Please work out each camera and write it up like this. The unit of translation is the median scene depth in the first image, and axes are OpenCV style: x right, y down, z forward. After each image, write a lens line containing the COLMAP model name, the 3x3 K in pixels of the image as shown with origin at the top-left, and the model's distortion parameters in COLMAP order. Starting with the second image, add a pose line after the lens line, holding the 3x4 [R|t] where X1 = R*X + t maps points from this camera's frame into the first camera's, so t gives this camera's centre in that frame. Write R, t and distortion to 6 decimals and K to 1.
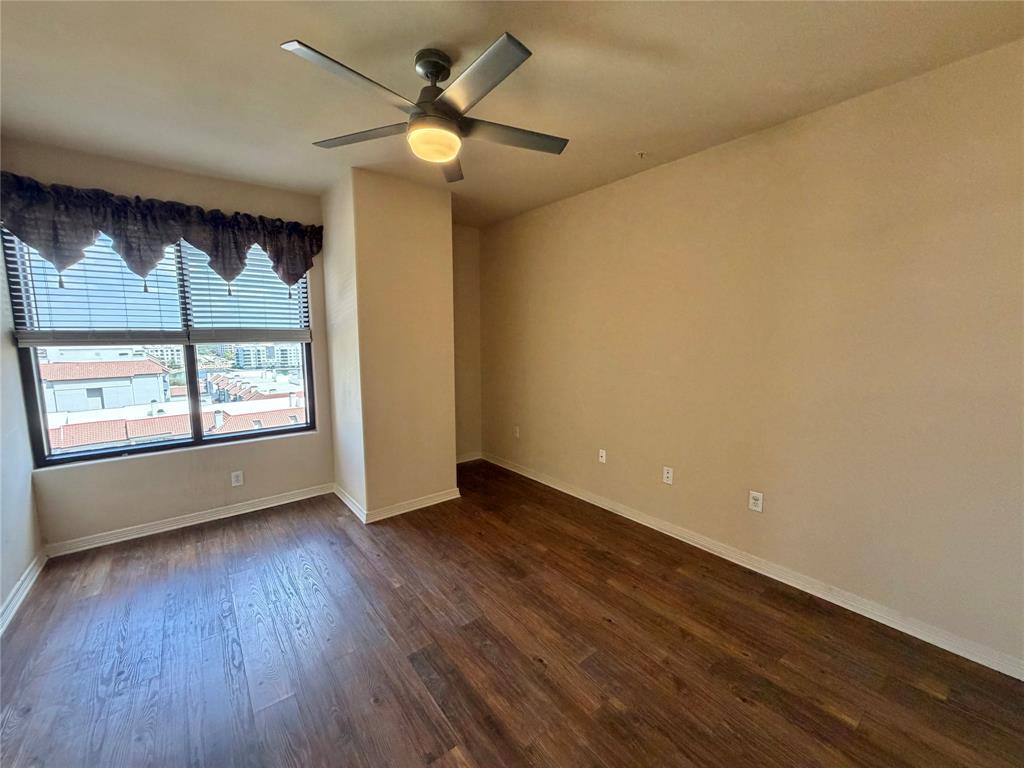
lens RADIAL K [[407.8, 0, 500.9], [0, 407.8, 381.5], [0, 0, 1]] dist [-0.000486, 0.000542]
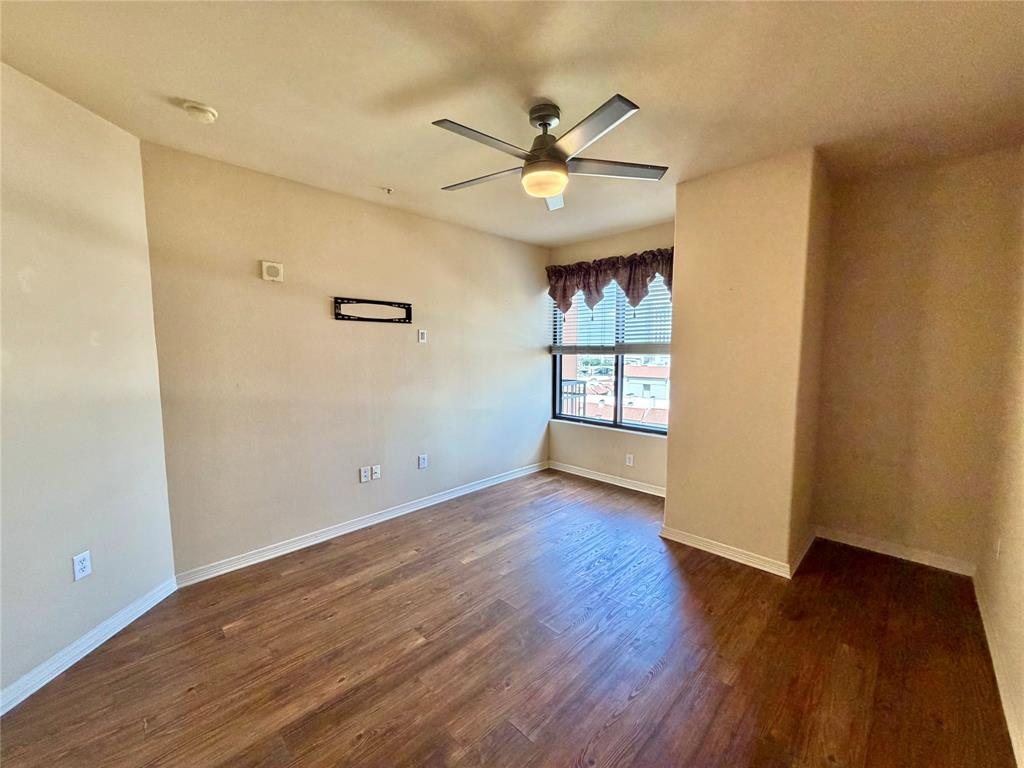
lens RADIAL K [[407.8, 0, 518.5], [0, 407.8, 382.0], [0, 0, 1]] dist [-0.000486, 0.000542]
pose [[0.140857, 0.085468, -0.986334, 0.618225], [-0.111651, 0.991282, 0.069952, -0.063111], [0.983714, 0.100272, 0.149172, 0.499189]]
